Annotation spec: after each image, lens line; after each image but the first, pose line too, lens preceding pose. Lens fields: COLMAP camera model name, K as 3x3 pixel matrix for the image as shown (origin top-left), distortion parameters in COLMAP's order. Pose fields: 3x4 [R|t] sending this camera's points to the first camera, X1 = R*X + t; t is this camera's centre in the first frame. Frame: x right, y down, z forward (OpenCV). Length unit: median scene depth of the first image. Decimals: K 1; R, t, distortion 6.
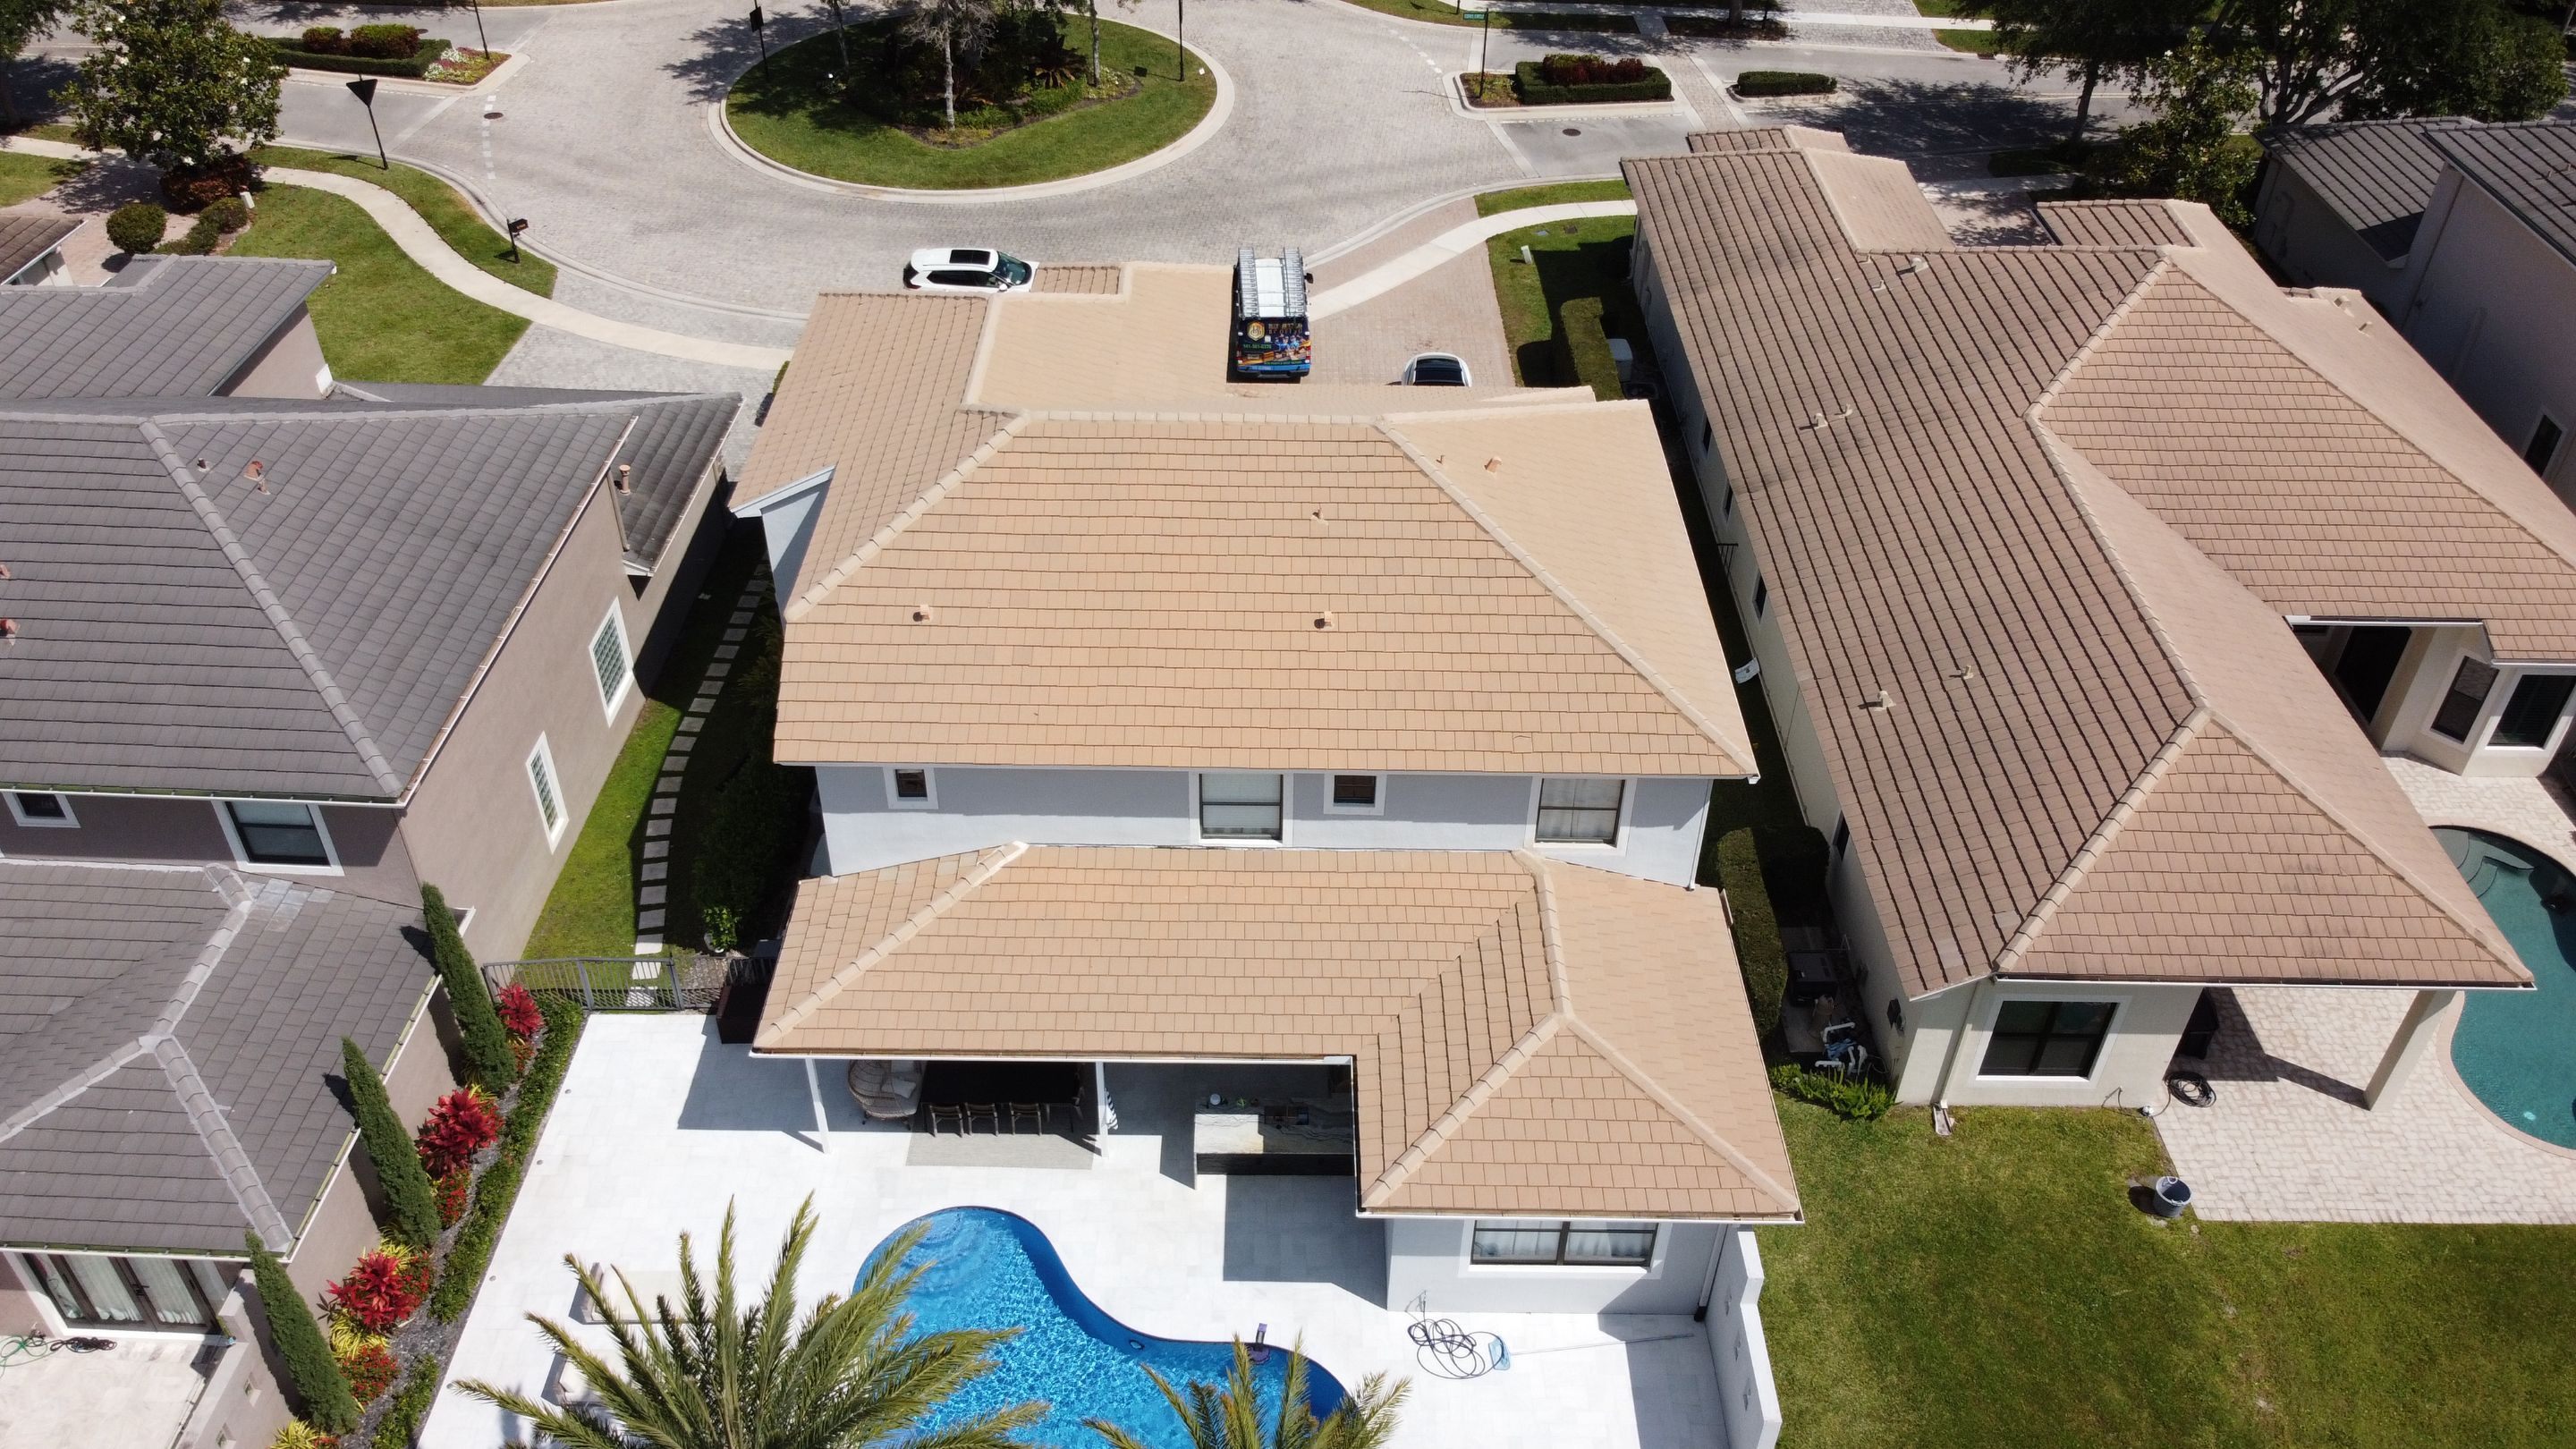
lens RADIAL K [[1957.2, 0, 1281.3], [0, 1957.2, 723.2], [0, 0, 1]] dist [0.008620, -0.013256]
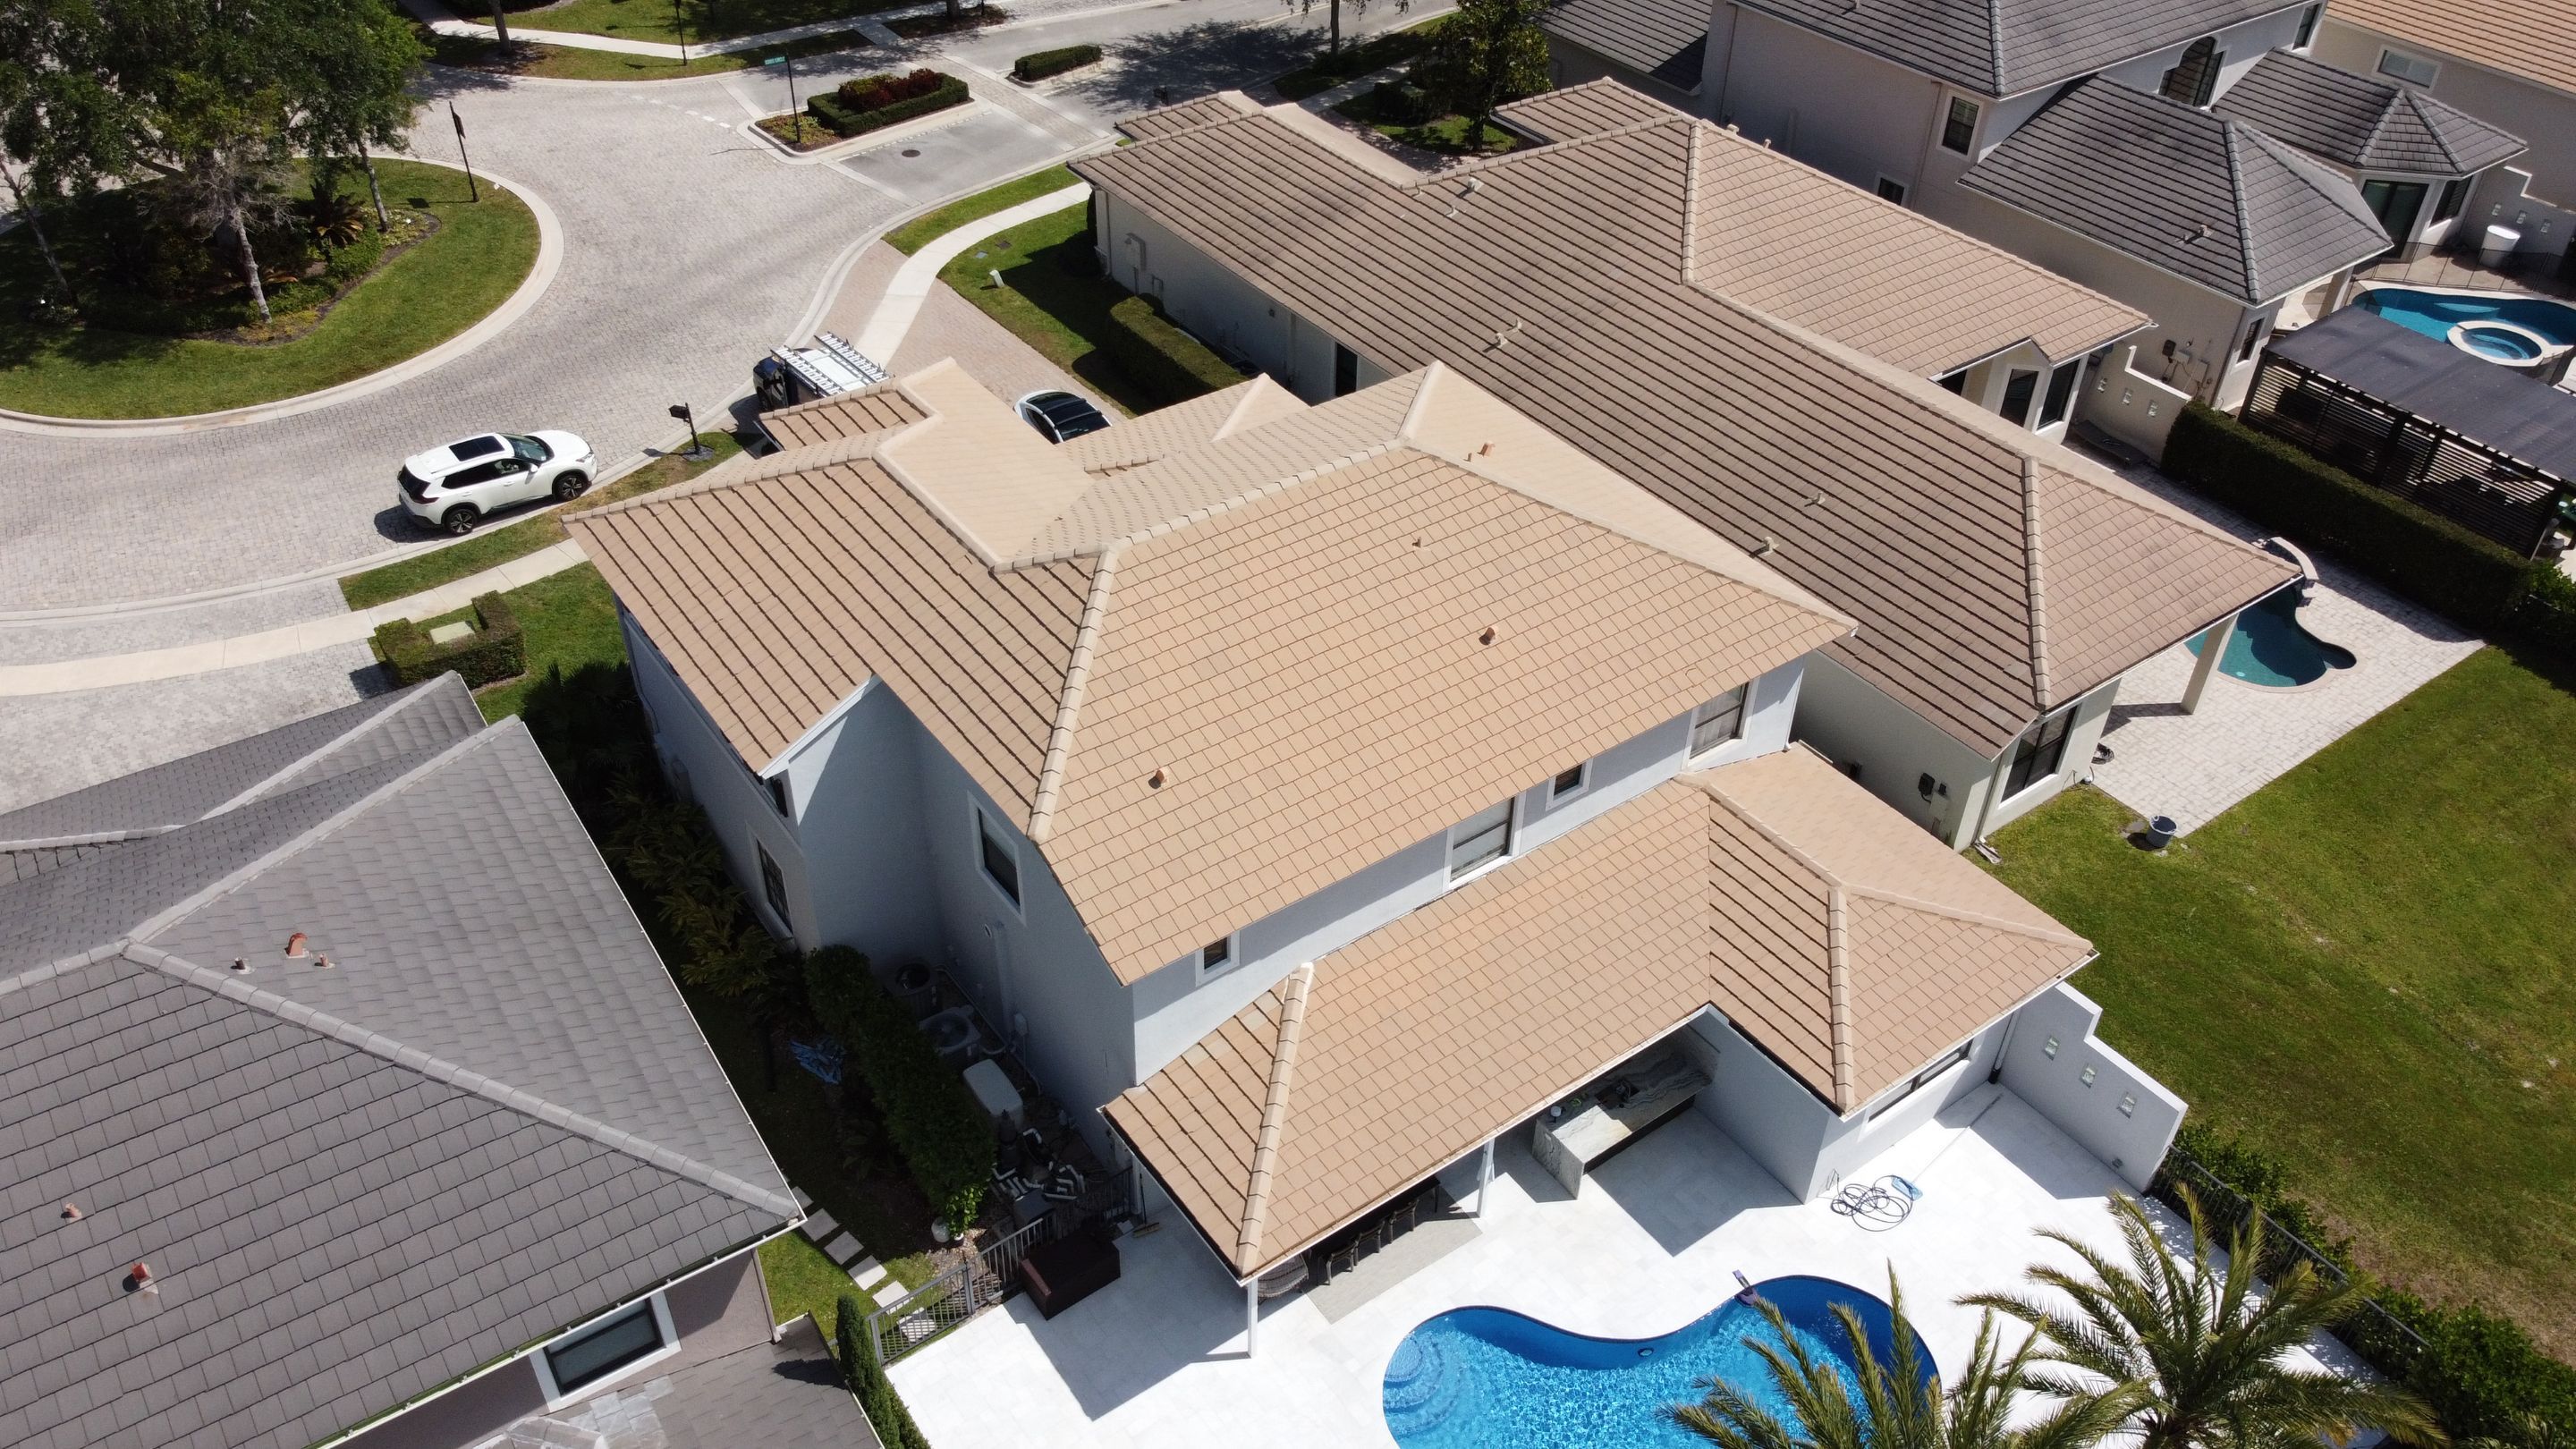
lens RADIAL K [[1957.2, 0, 1281.3], [0, 1957.2, 723.2], [0, 0, 1]] dist [0.008620, -0.013256]
pose [[0.808829, -0.366774, 0.459644, -0.277250], [0.360617, 0.926789, 0.104960, -0.078563], [-0.464490, 0.080861, 0.881879, 0.076086]]
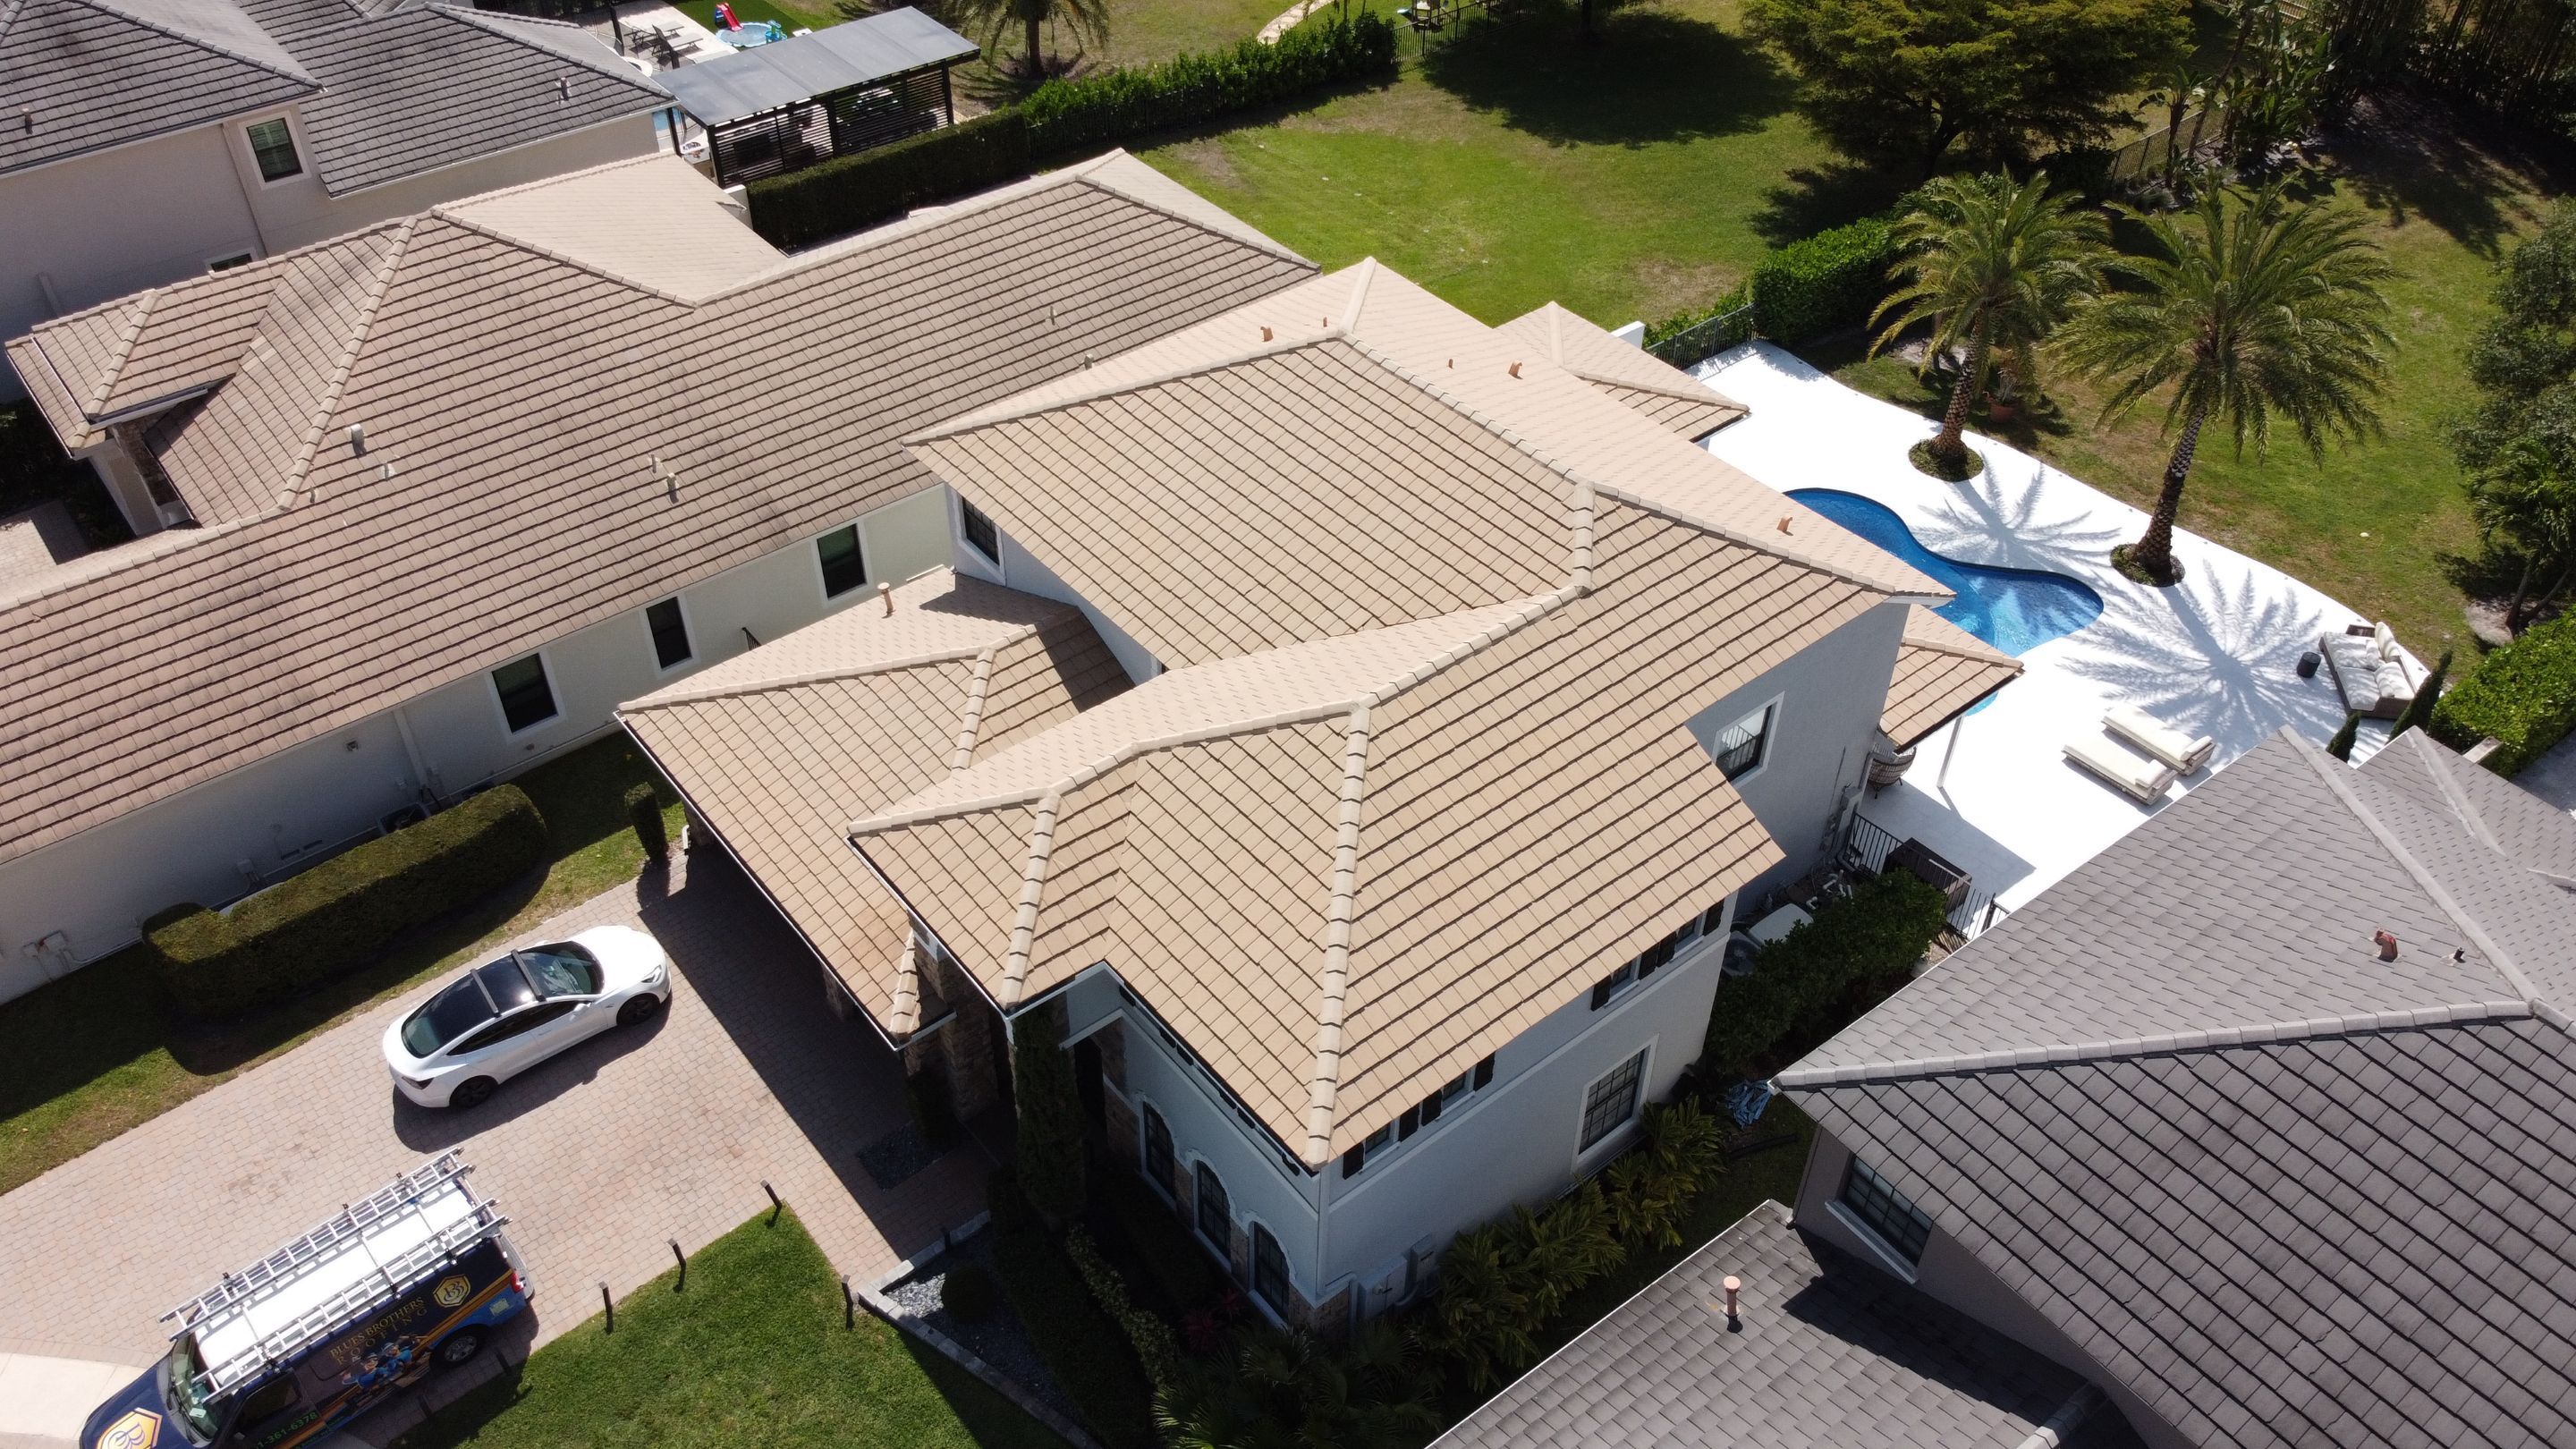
lens RADIAL K [[1957.2, 0, 1281.3], [0, 1957.2, 723.2], [0, 0, 1]] dist [0.008620, -0.013256]
pose [[-0.632353, -0.521165, 0.573164, -0.333266], [0.468565, 0.331878, 0.818721, -0.501889], [-0.616909, 0.786285, 0.034336, 0.607148]]
